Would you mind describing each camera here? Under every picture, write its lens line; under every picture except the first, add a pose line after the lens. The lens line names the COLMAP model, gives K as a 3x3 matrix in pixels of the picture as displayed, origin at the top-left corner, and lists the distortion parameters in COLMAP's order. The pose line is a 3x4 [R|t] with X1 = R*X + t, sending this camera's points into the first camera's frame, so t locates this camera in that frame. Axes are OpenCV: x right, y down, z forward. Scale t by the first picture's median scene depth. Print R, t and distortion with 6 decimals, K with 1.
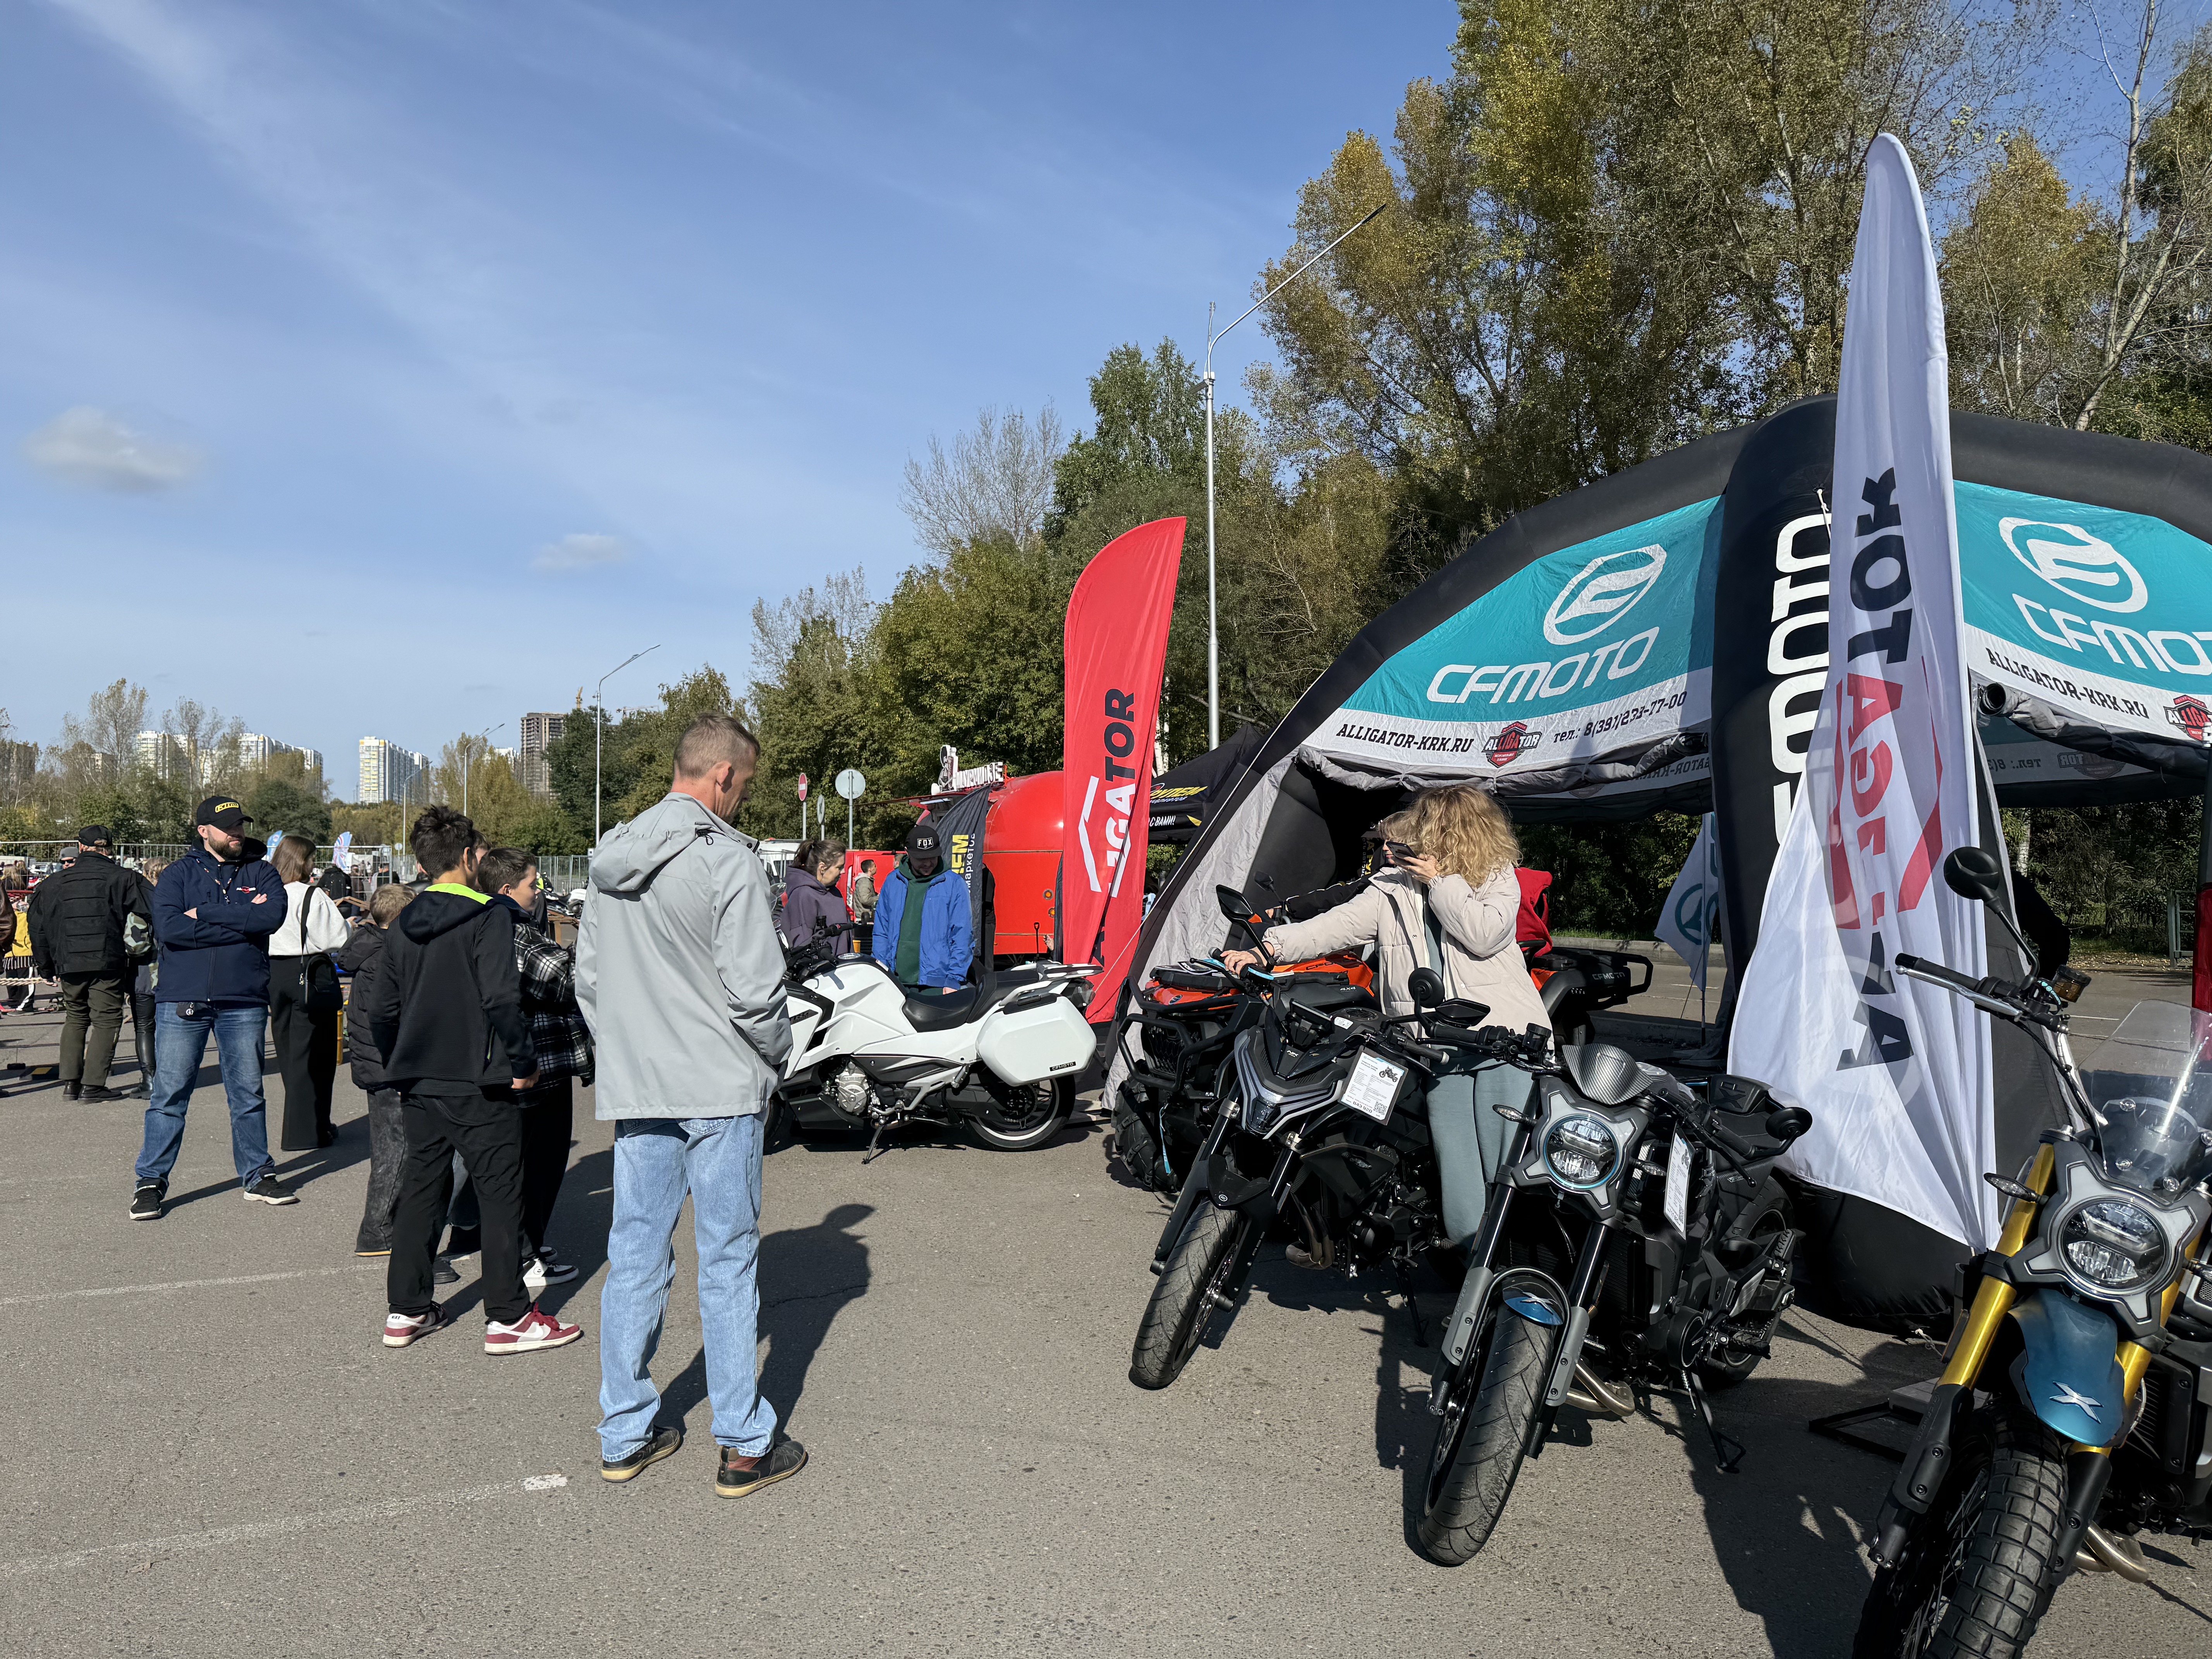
lens RADIAL K [[1572.8, 0, 1106.0], [0, 1572.8, 829.5], [0, 0, 1]] dist [0.038600, -0.027651]
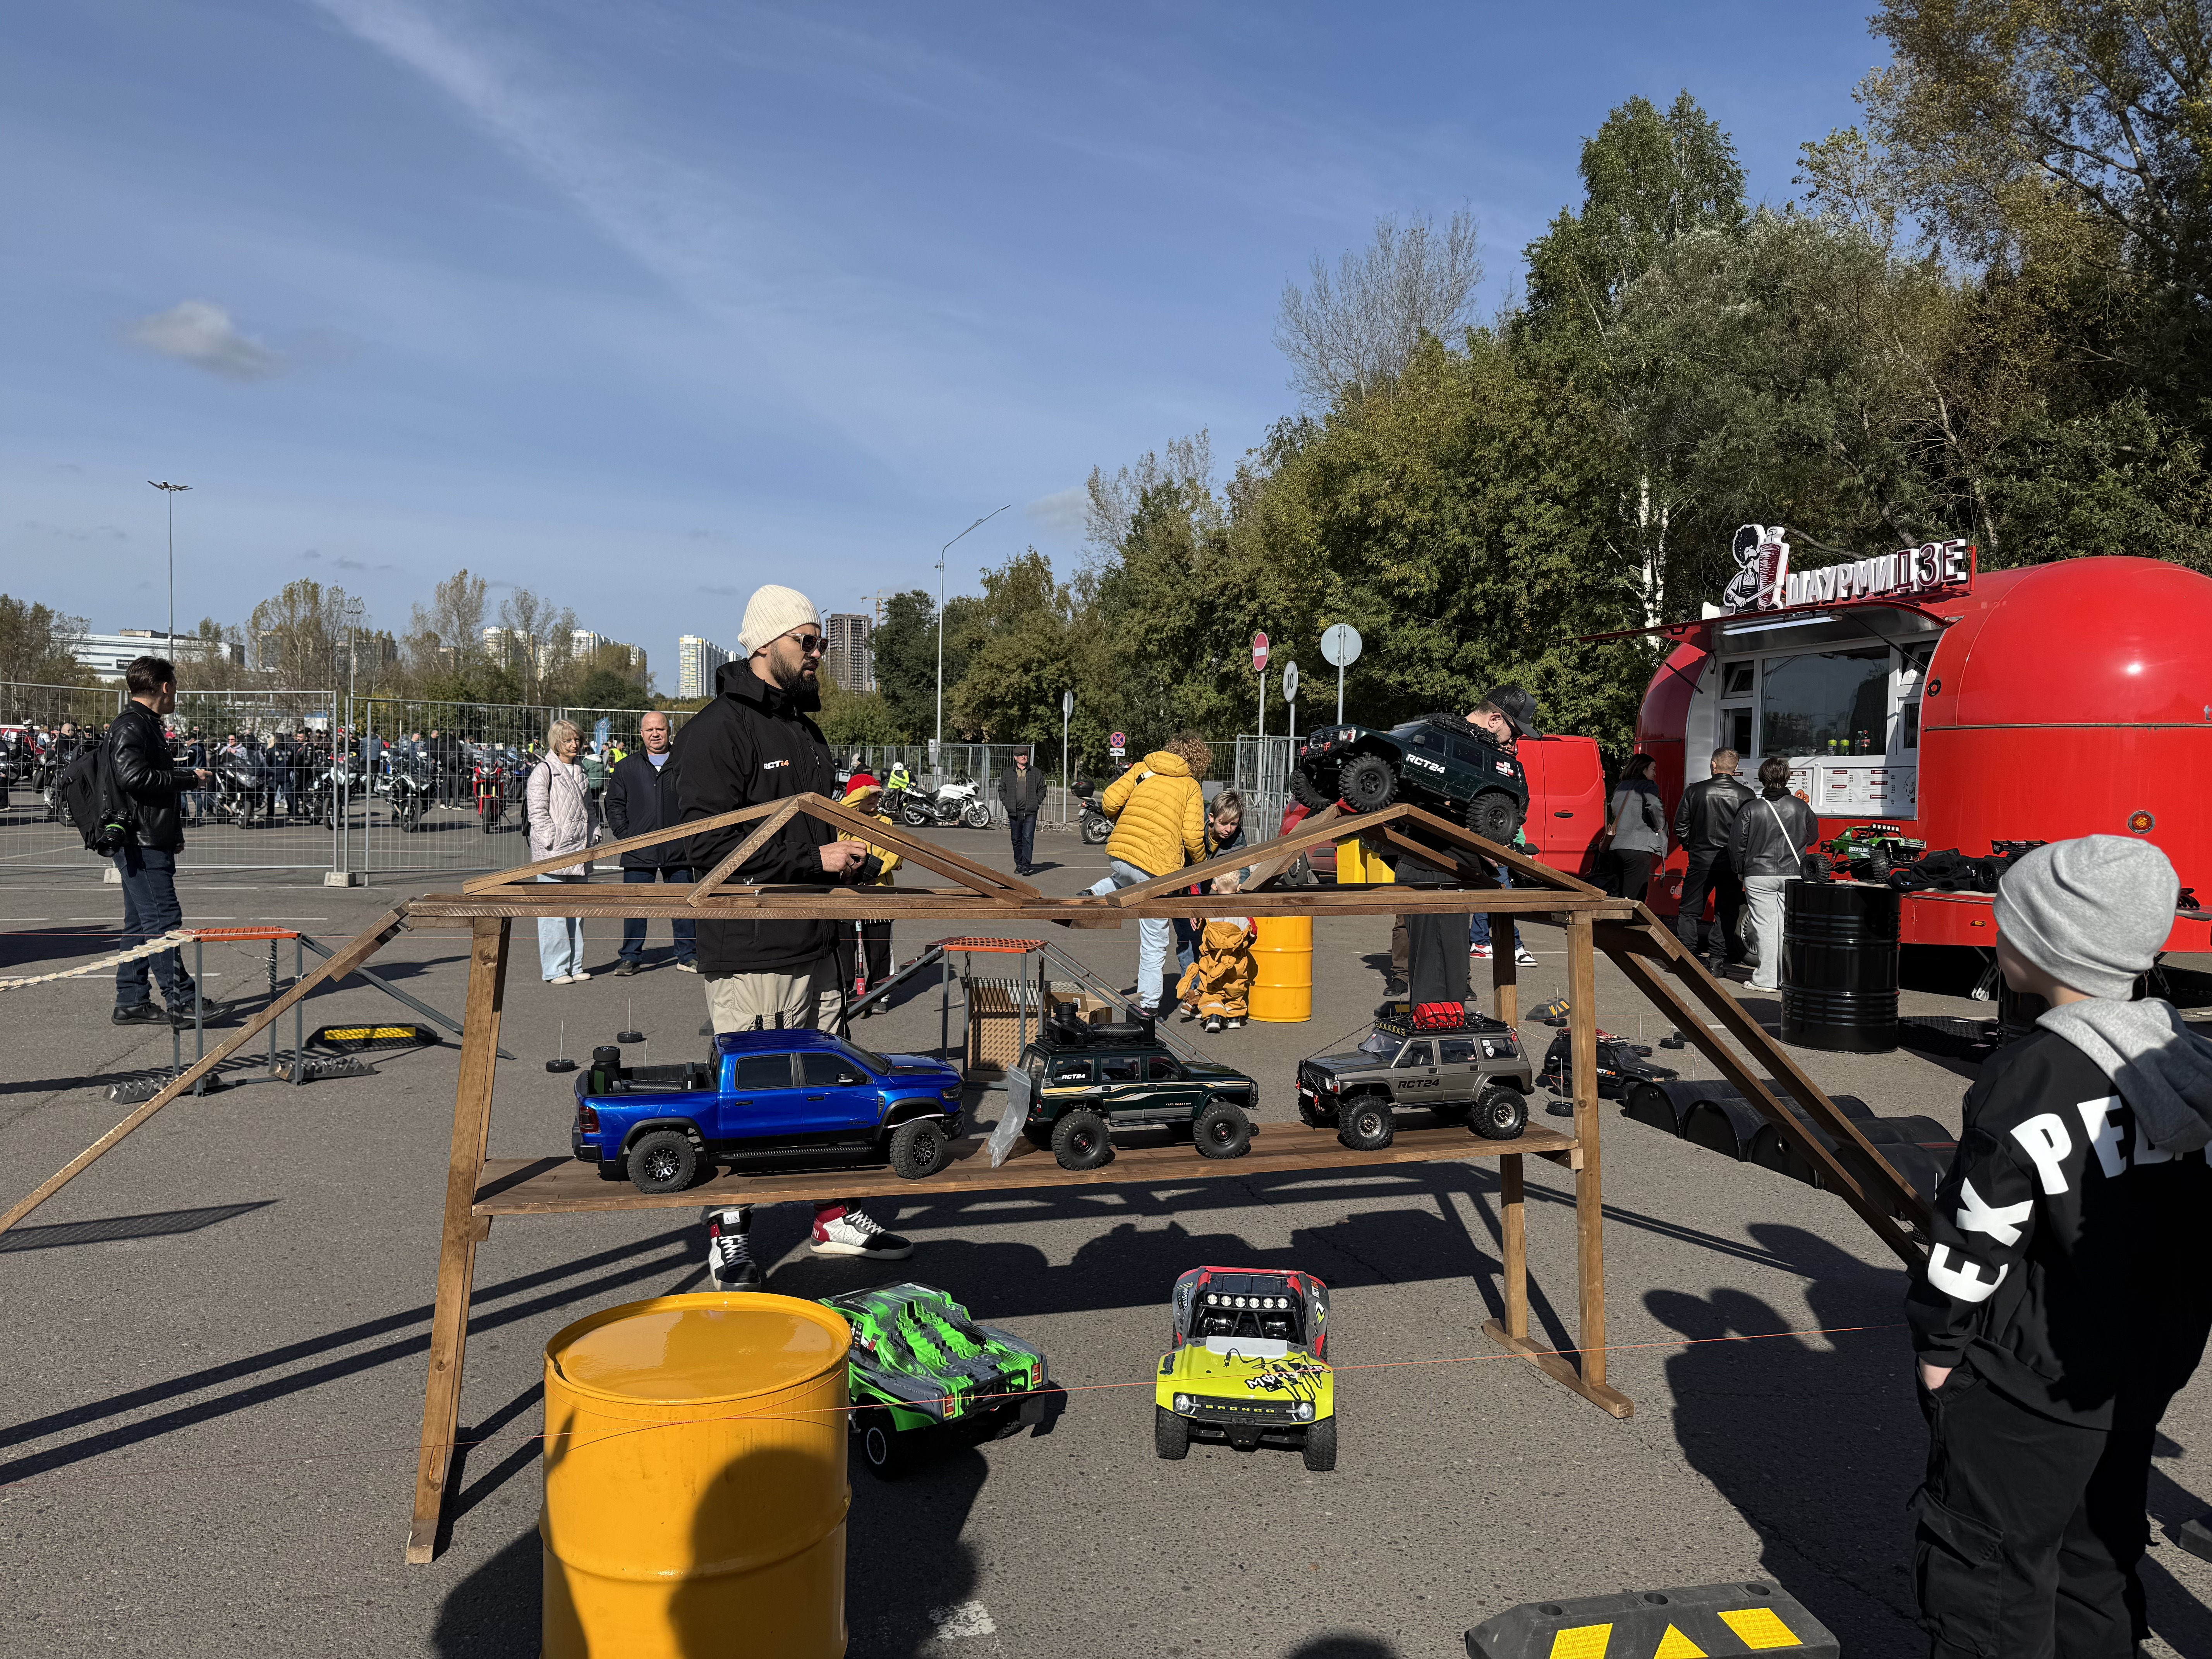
lens RADIAL K [[1573.1, 0, 1074.4], [0, 1573.1, 838.5], [0, 0, 1]] dist [0.091940, -0.201878]
pose [[0.980875, 0.027069, -0.192746, -0.106861], [-0.014323, 0.997636, 0.067218, 0.009127], [0.194110, -0.063172, 0.978944, 0.211728]]
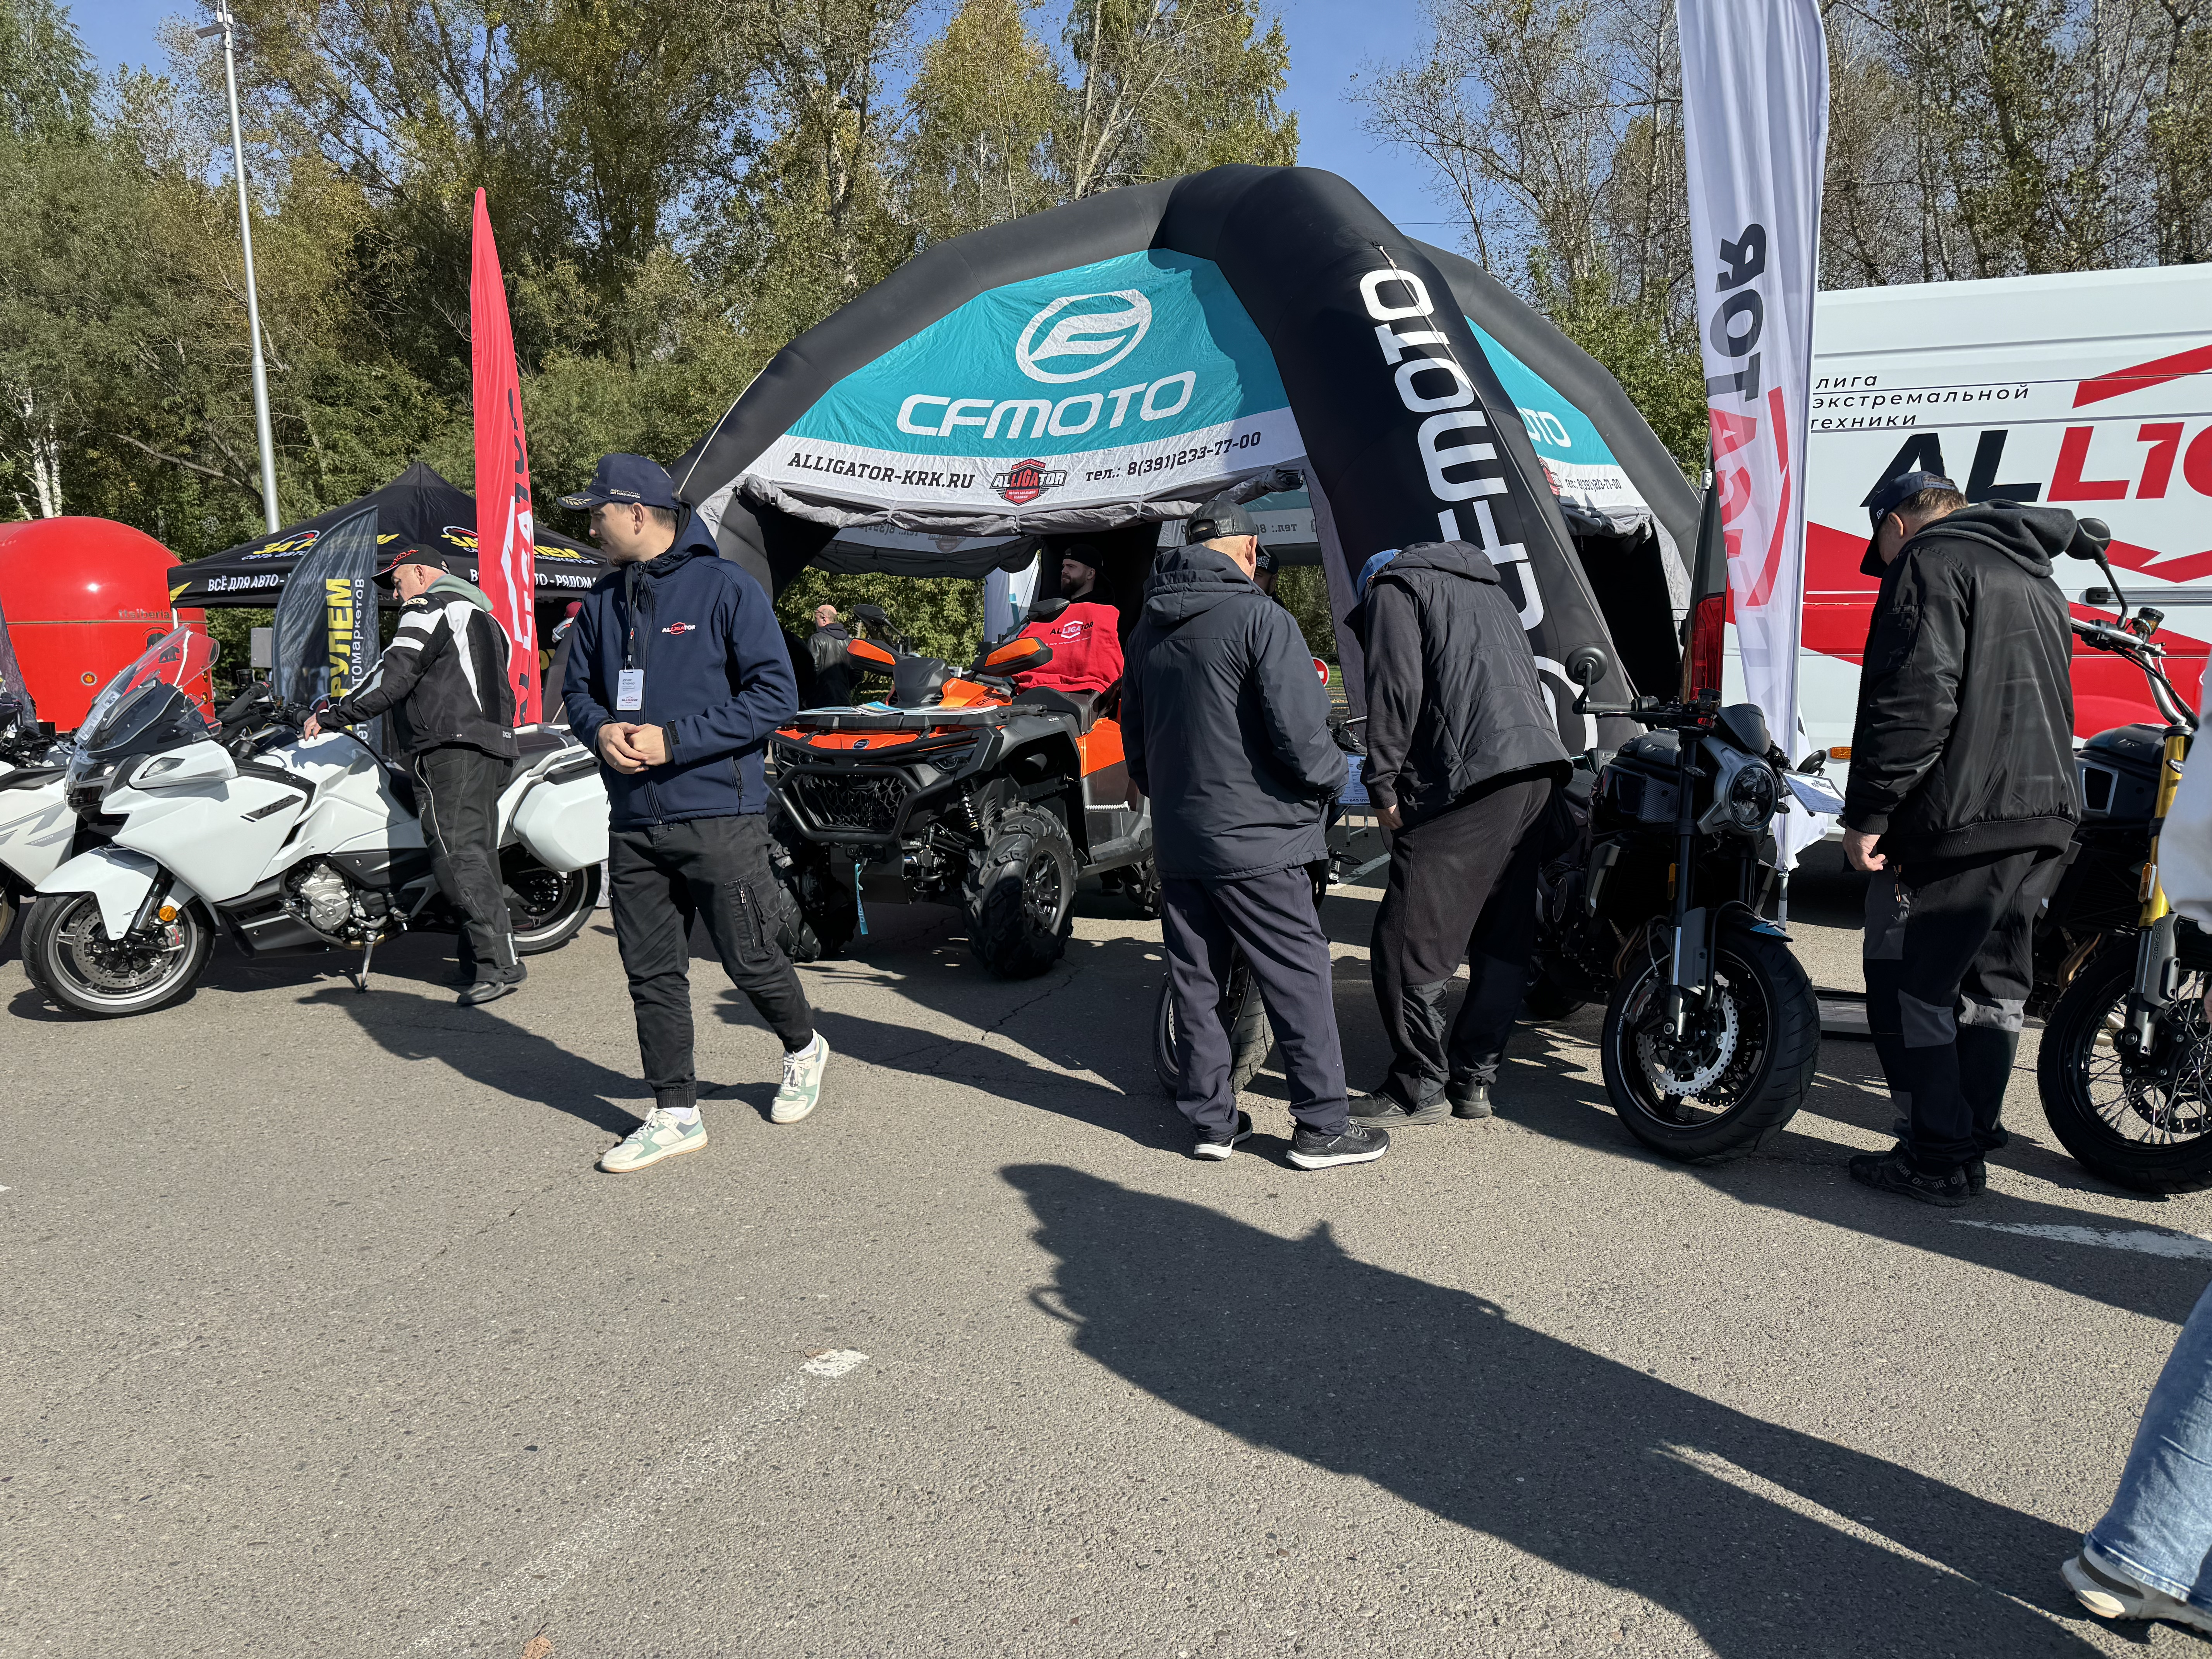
lens RADIAL K [[1556.0, 0, 1181.8], [0, 1556.0, 847.6], [0, 0, 1]] dist [0.067357, -0.119317]
pose [[0.762199, -0.092600, 0.640685, -0.053026], [-0.002109, 0.989356, 0.145503, 0.005054], [-0.647339, -0.112253, 0.753891, 0.028669]]
